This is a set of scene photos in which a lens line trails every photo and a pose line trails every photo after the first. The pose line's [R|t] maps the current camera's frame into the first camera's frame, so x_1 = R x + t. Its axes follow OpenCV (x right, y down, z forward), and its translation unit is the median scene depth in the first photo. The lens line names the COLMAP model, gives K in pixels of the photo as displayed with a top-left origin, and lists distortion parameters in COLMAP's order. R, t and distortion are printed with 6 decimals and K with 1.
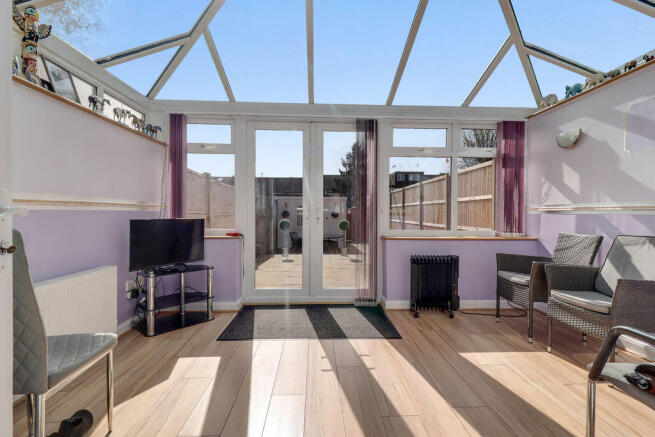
lens RADIAL K [[303.1, 0, 327.5], [0, 303.1, 218.5], [0, 0, 1]] dist [0.000440, -0.000235]
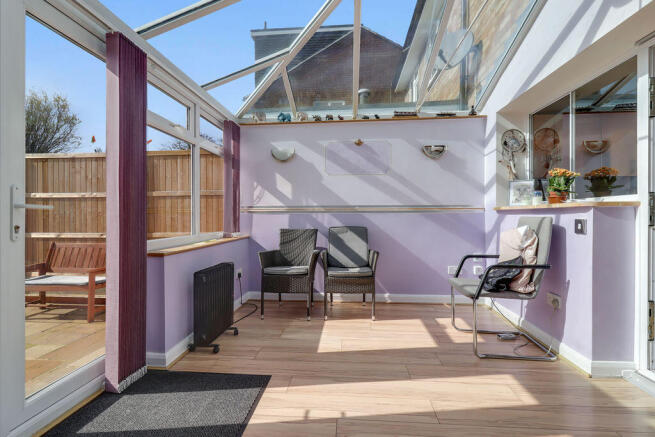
lens RADIAL K [[303.1, 0, 327.5], [0, 303.1, 218.5], [0, 0, 1]] dist [0.000440, -0.000235]
pose [[0.121674, -0.018338, 0.992401, -0.470745], [0.022943, 0.999614, 0.015658, -0.011994], [-0.992305, 0.020863, 0.122048, 0.714151]]
